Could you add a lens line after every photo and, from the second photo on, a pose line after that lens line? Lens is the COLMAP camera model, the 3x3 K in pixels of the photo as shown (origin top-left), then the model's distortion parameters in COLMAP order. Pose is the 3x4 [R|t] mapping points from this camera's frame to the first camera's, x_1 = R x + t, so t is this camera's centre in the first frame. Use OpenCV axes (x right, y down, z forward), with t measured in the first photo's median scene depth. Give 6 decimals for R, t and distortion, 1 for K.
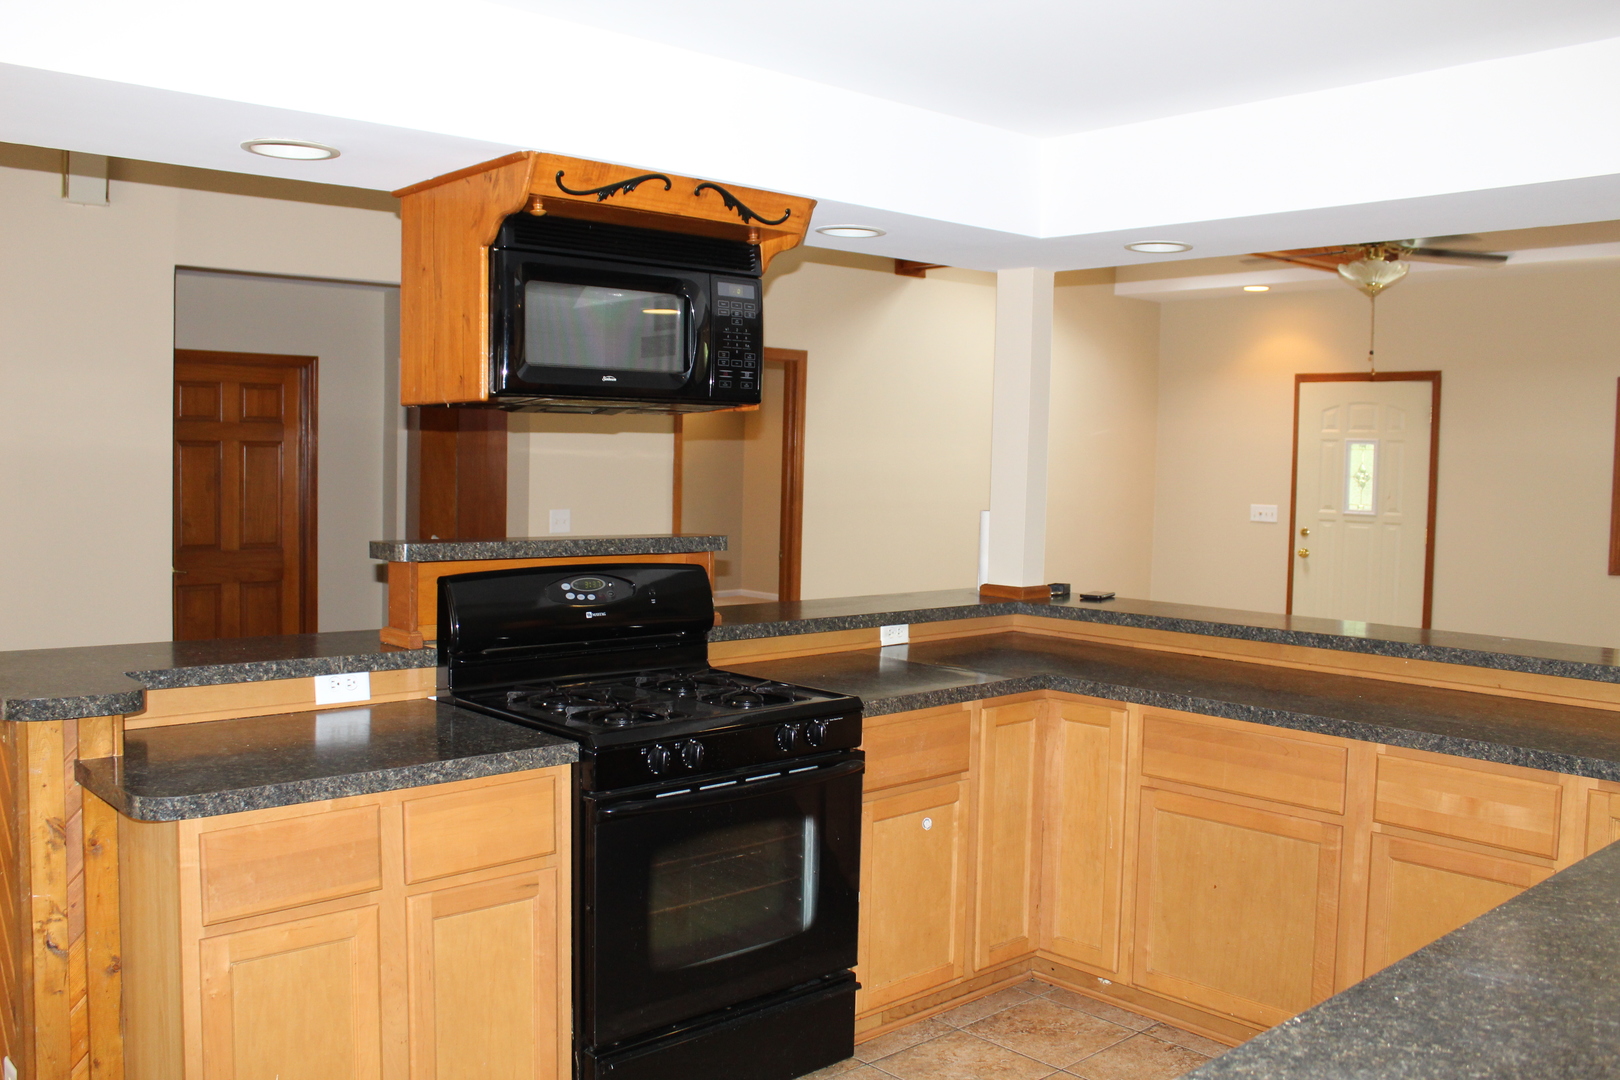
lens RADIAL K [[1436.8, 0, 802.0], [0, 1436.8, 541.4], [0, 0, 1]] dist [-0.095364, 0.032670]
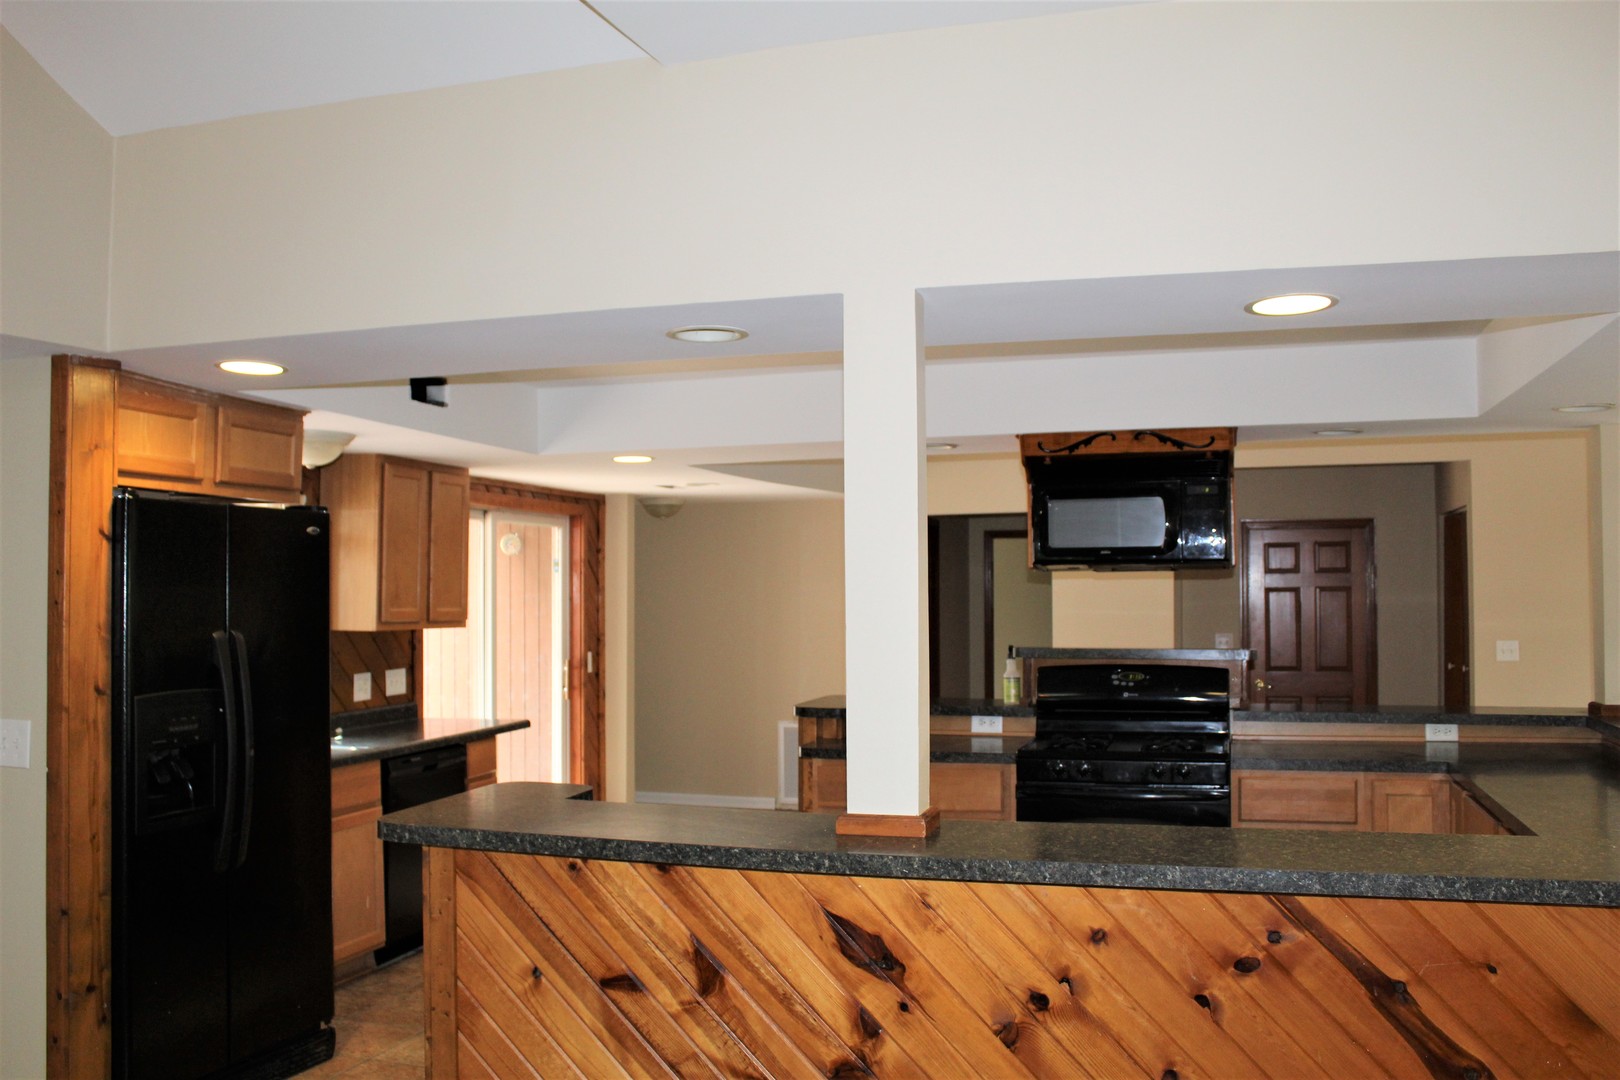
lens RADIAL K [[1436.8, 0, 810.7], [0, 1436.8, 545.8], [0, 0, 1]] dist [-0.095364, 0.032670]
pose [[0.521177, -0.045460, -0.852237, 1.108442], [-0.038123, 0.996344, -0.076460, 0.021395], [0.852597, 0.072339, 0.517539, -0.169483]]
